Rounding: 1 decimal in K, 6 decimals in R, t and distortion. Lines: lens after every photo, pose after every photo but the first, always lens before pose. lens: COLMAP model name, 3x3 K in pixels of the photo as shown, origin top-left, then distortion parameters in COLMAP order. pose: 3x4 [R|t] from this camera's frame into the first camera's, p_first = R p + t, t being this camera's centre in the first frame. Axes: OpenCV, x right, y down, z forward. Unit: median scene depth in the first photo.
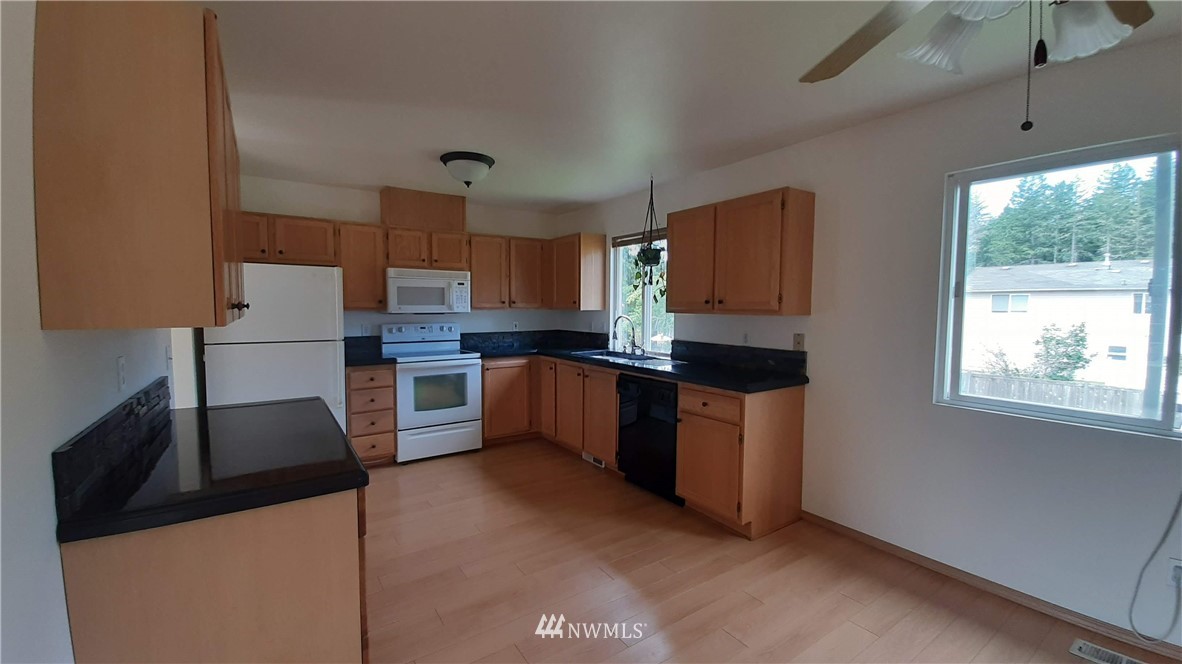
lens RADIAL K [[468.3, 0, 581.4], [0, 468.3, 336.4], [0, 0, 1]] dist [-0.001243, -0.005798]
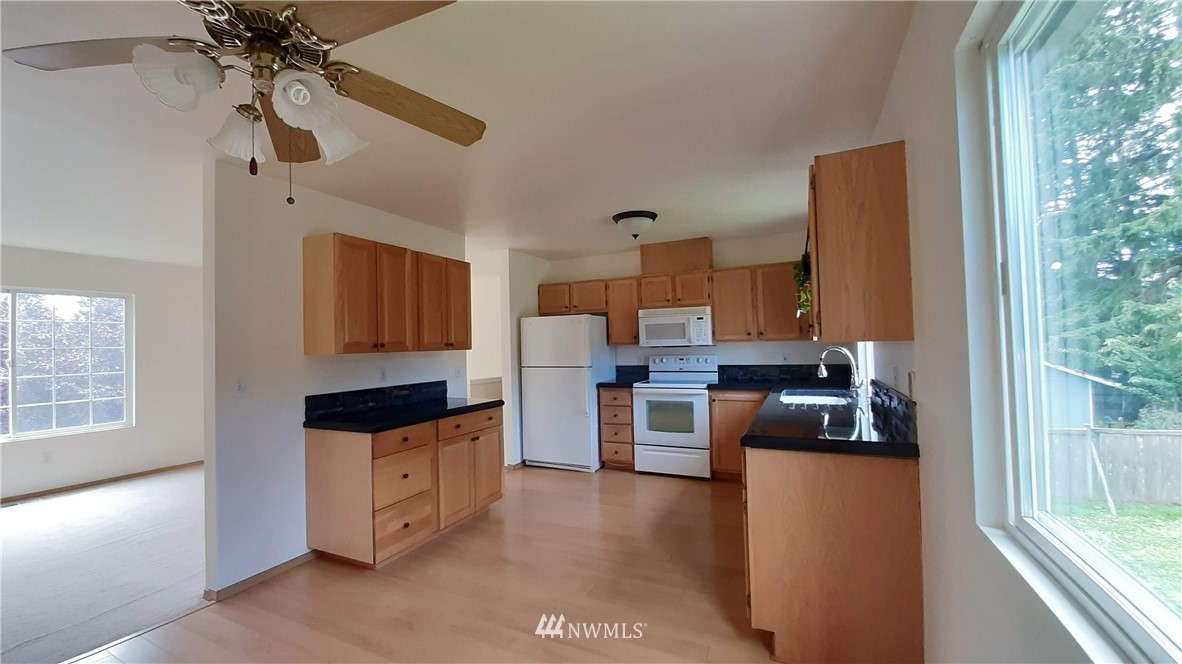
lens RADIAL K [[468.3, 0, 582.0], [0, 468.3, 338.9], [0, 0, 1]] dist [-0.001243, -0.005798]
pose [[0.505505, -0.028356, -0.862358, 0.533856], [-0.030516, 0.998247, -0.050713, -0.003152], [0.862284, 0.051951, 0.503753, 0.234535]]
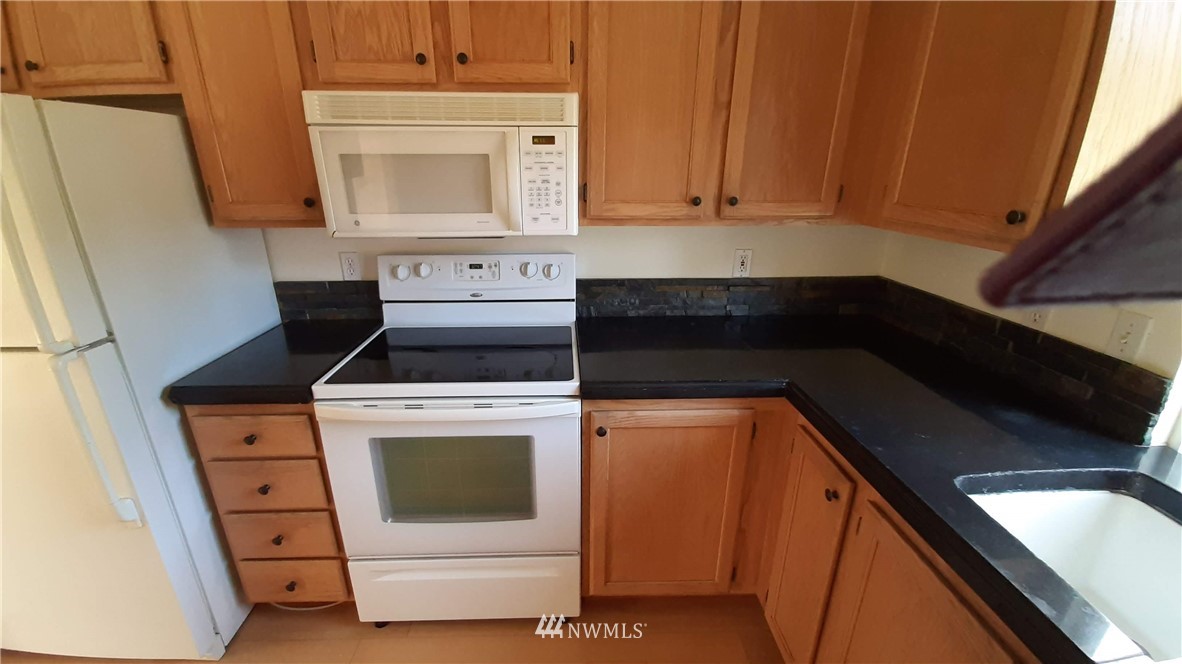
lens RADIAL K [[468.3, 0, 574.5], [0, 468.3, 332.3], [0, 0, 1]] dist [-0.001243, -0.005798]
pose [[0.839803, 0.180132, -0.512136, -0.067268], [-0.033185, 0.958618, 0.282754, -0.080550], [0.541876, -0.220463, 0.811028, 0.752364]]
